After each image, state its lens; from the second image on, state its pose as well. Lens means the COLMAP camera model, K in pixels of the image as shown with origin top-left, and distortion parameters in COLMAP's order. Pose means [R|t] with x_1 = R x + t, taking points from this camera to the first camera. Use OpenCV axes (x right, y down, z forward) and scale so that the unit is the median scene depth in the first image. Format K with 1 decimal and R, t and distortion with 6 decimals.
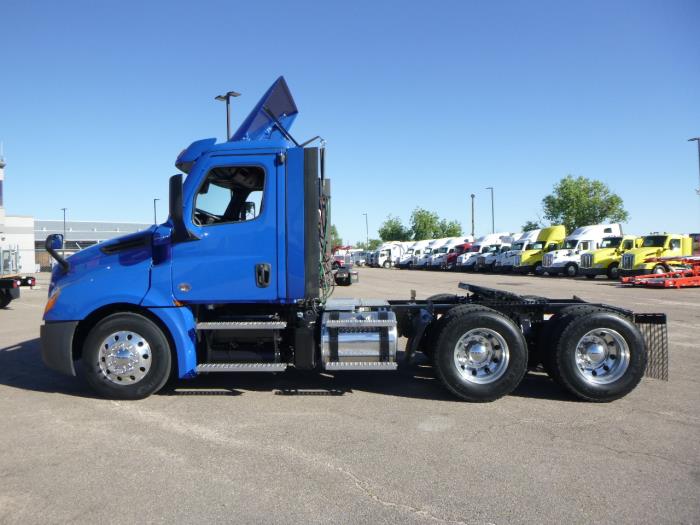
lens RADIAL K [[525.0, 0, 342.9], [0, 525.0, 266.6], [0, 0, 1]] dist [-0.037546, 0.002541]
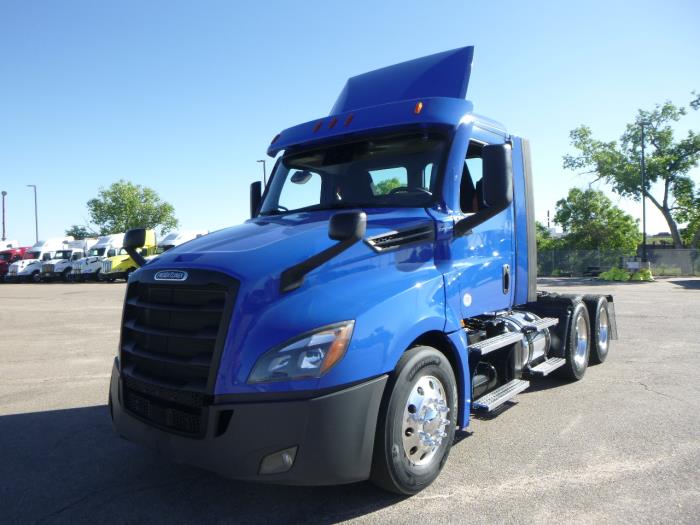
lens RADIAL K [[525.0, 0, 345.4], [0, 525.0, 263.0], [0, 0, 1]] dist [-0.037546, 0.002541]
pose [[0.595127, -0.020992, 0.803357, -0.114640], [0.036633, 0.999328, -0.001025, -0.001743], [-0.802796, 0.030040, 0.595497, 0.081765]]
